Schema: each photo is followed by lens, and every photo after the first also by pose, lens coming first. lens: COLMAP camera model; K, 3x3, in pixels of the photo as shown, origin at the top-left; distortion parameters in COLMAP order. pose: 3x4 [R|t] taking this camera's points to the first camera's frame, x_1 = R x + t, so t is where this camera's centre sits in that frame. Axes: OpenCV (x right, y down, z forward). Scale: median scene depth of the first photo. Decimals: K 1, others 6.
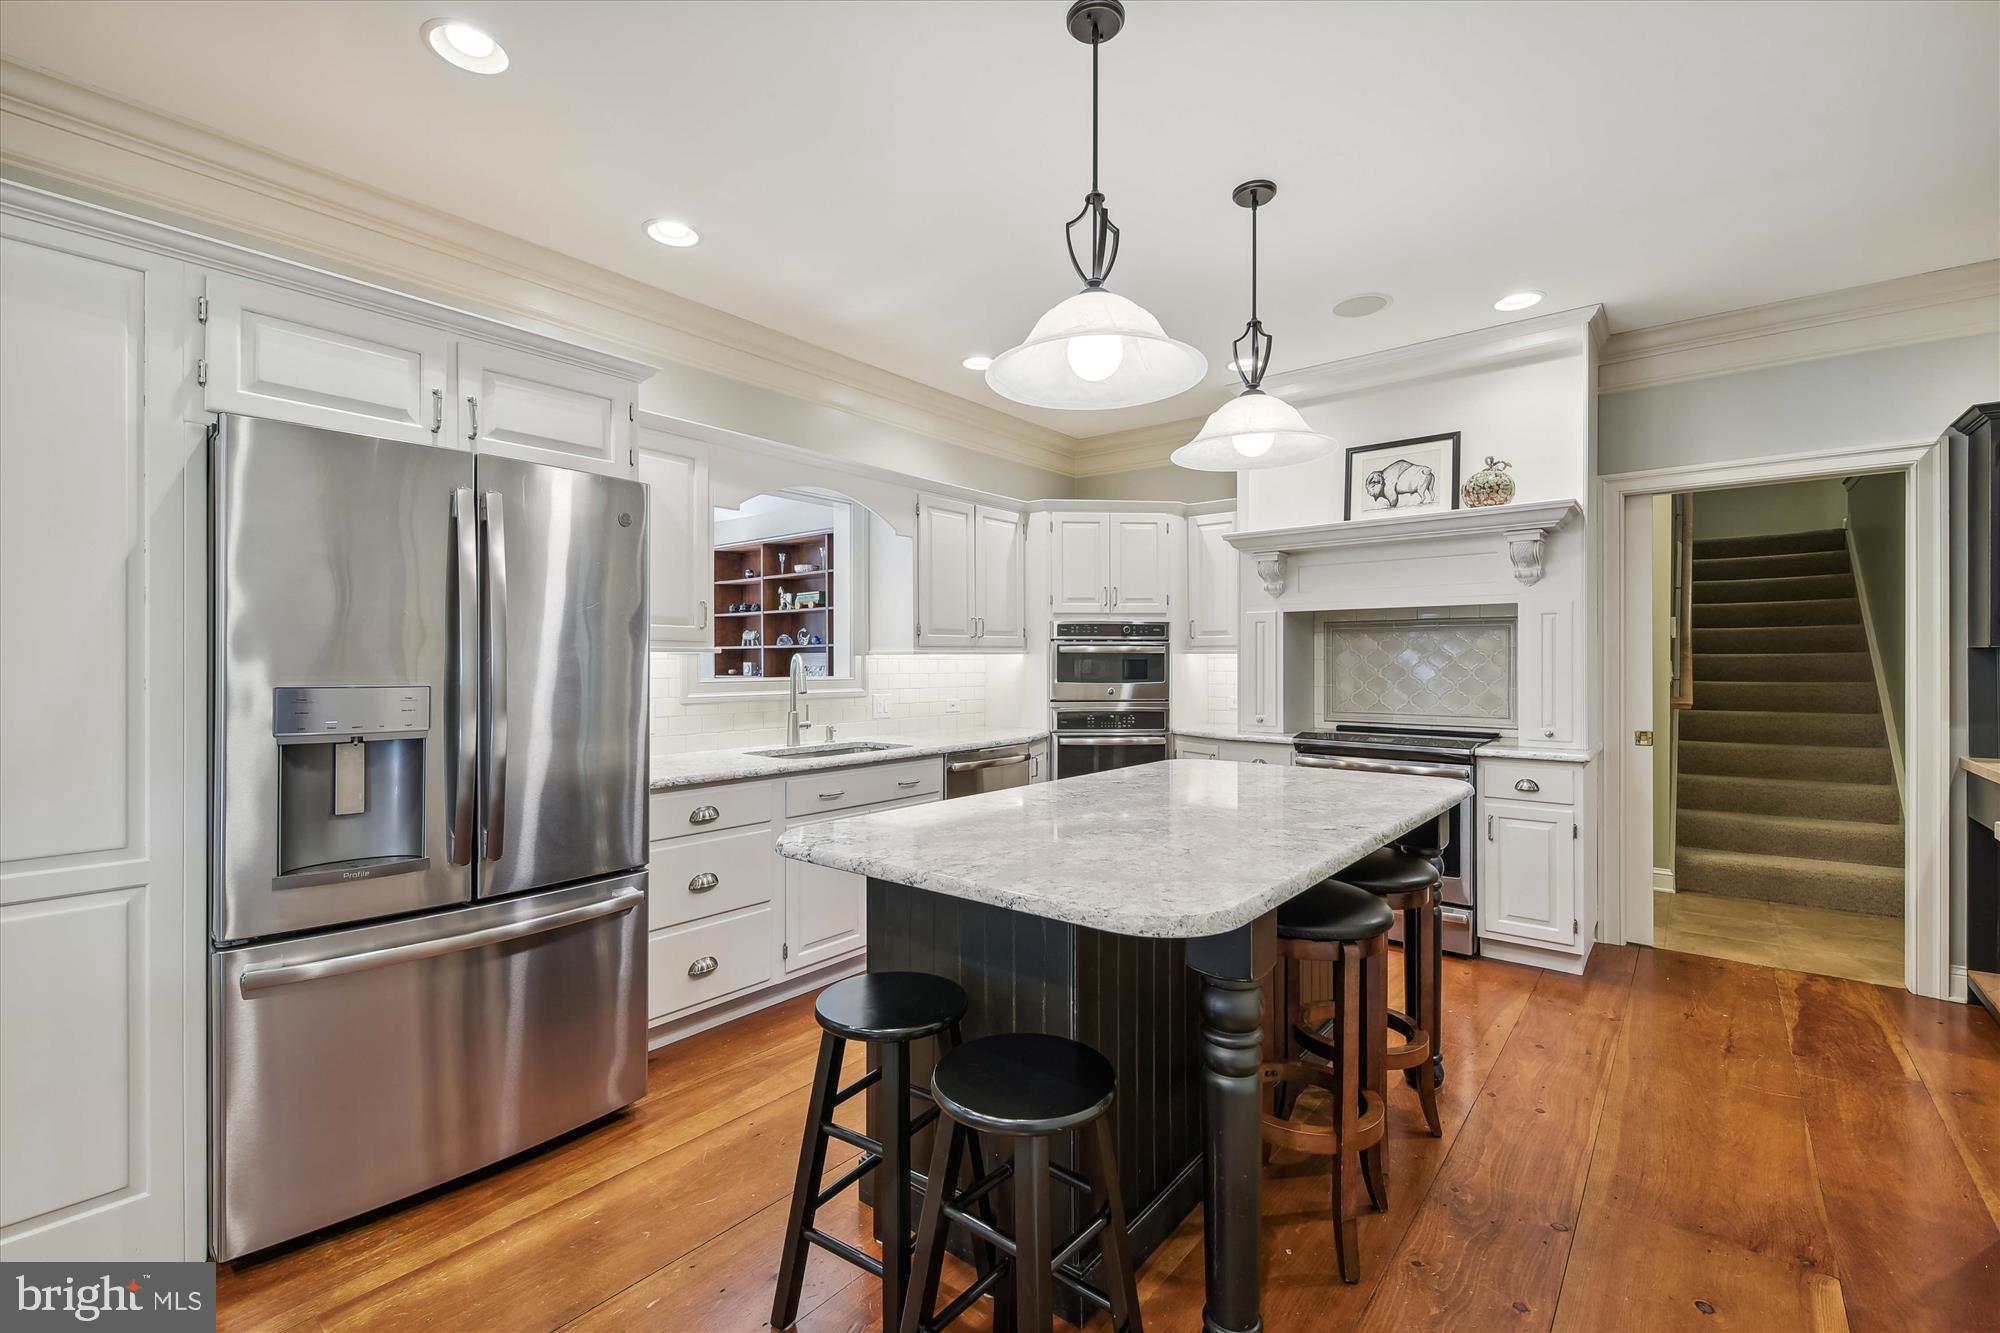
lens RADIAL K [[855.0, 0, 1007.3], [0, 855.0, 660.6], [0, 0, 1]] dist [0.001577, -0.003322]
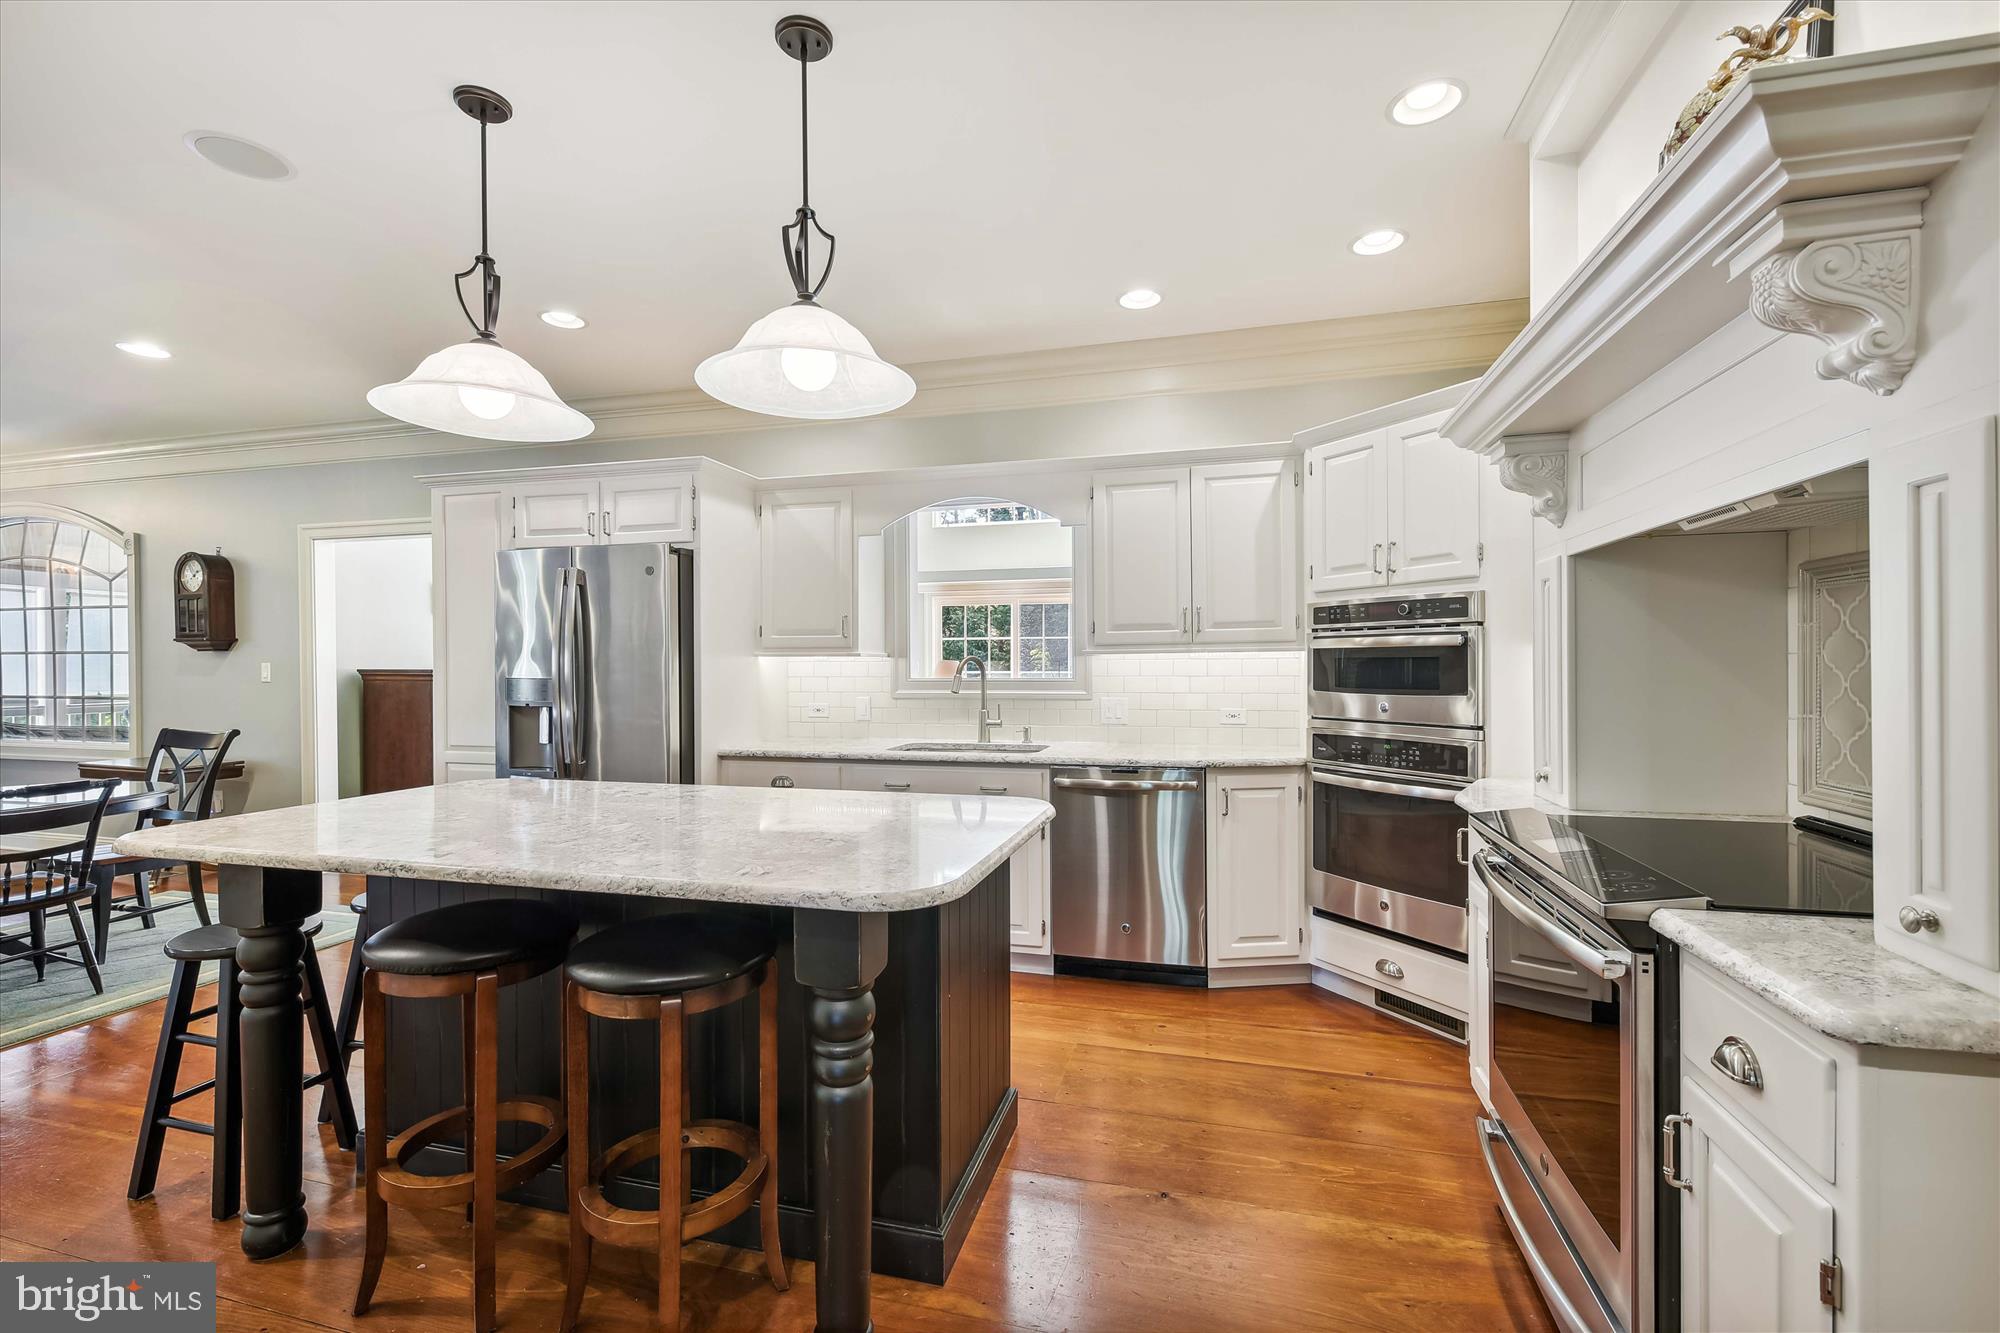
lens RADIAL K [[855.0, 0, 1008.0], [0, 855.0, 672.6], [0, 0, 1]] dist [0.001577, -0.003322]
pose [[0.404546, 0.007281, -0.914489, 0.699233], [0.006165, 0.999924, 0.010688, 0.001518], [0.914497, -0.009962, 0.404471, 0.569180]]
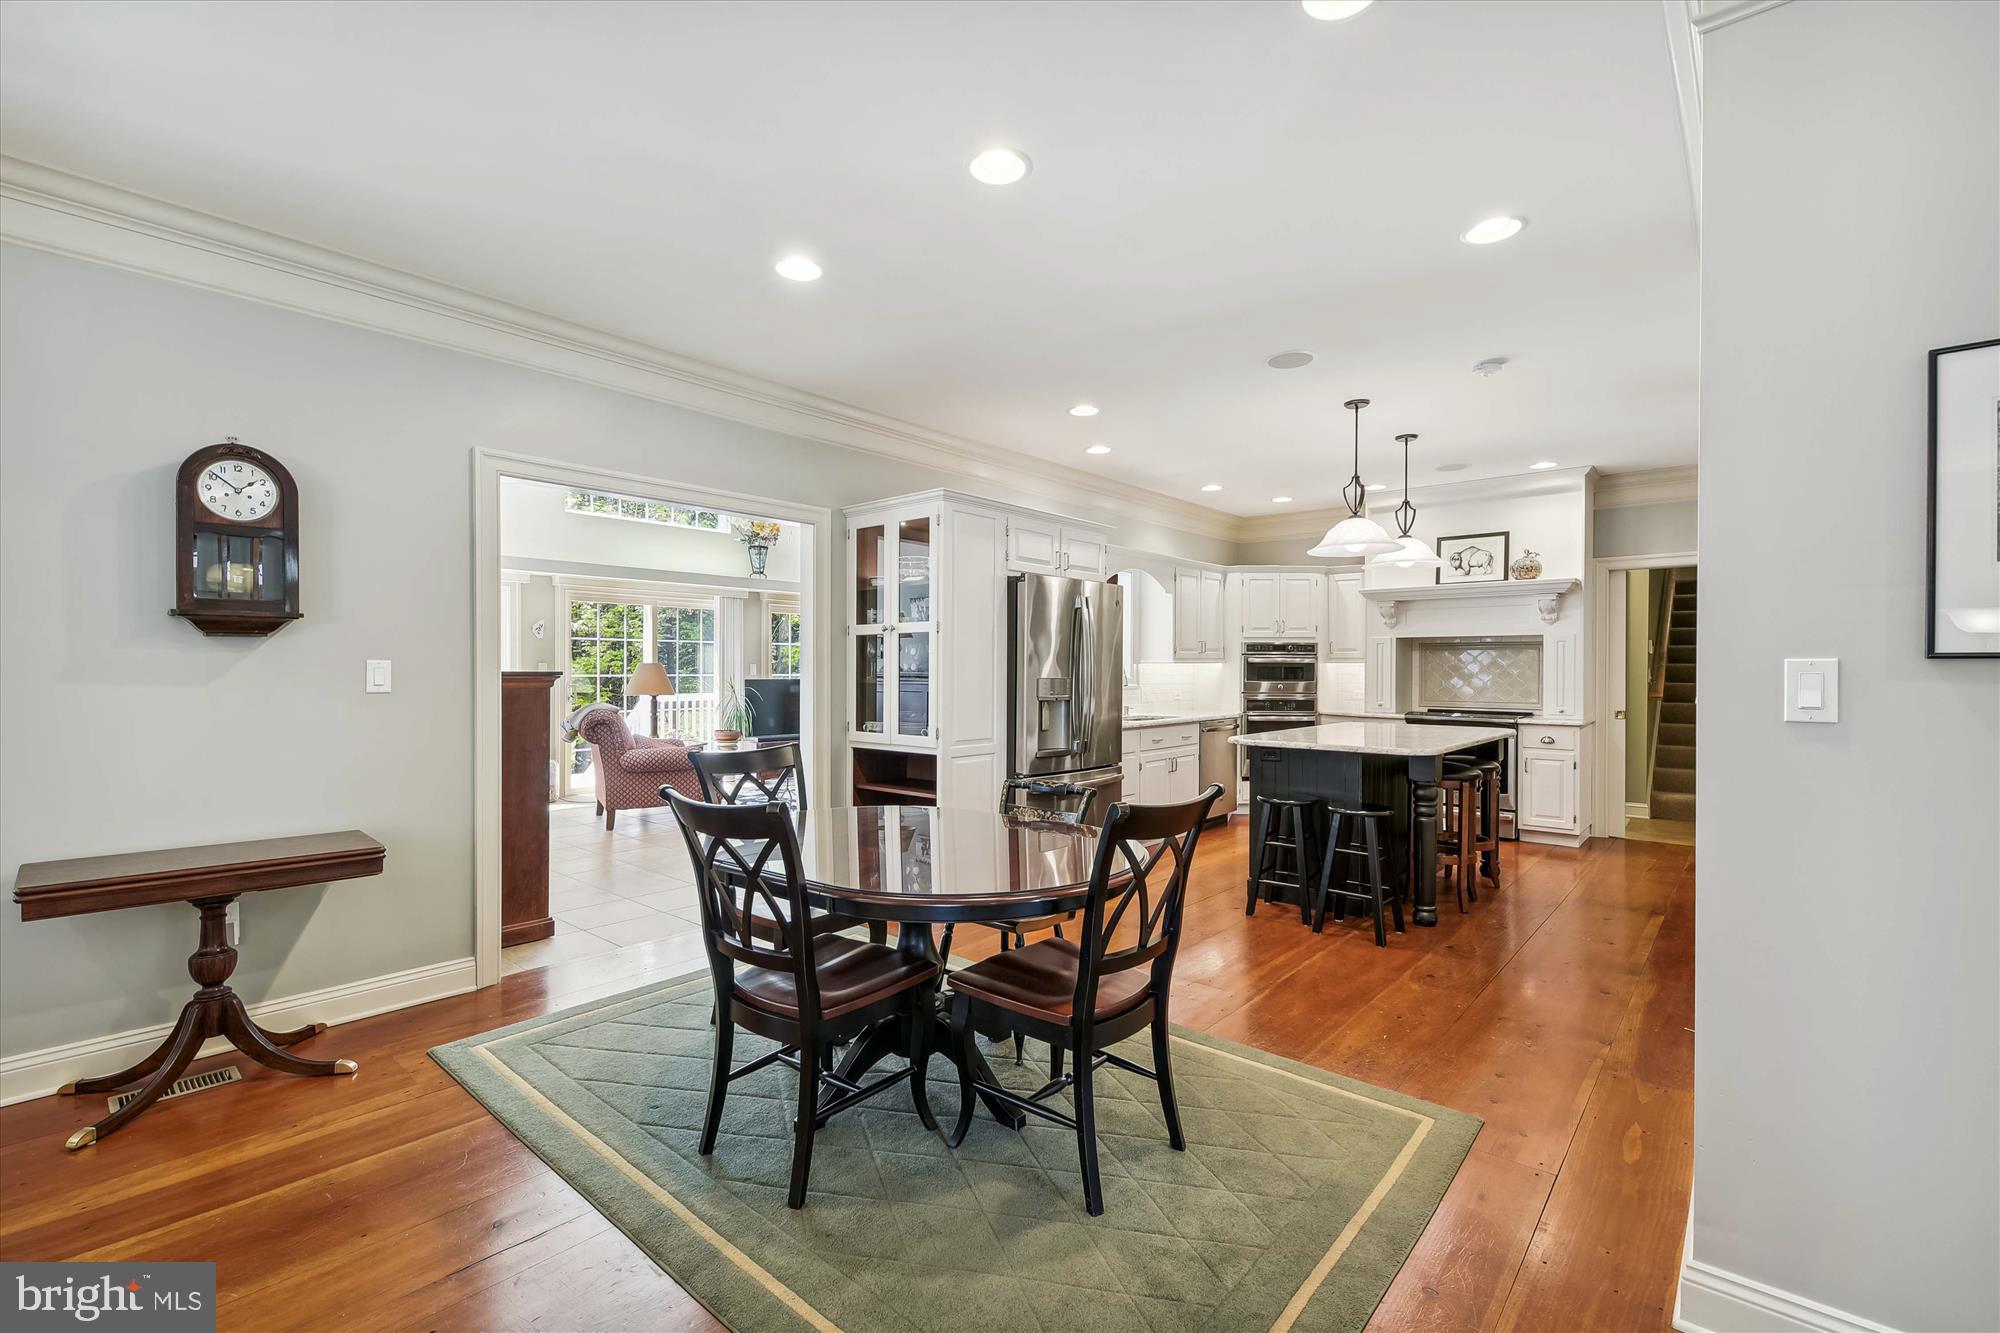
lens RADIAL K [[855.0, 0, 996.8], [0, 855.0, 668.2], [0, 0, 1]] dist [0.001577, -0.003322]
pose [[0.998811, 0.002929, -0.048670, -0.381773], [-0.002737, 0.999988, 0.004021, -0.004302], [0.048681, -0.003883, 0.998807, -0.706743]]
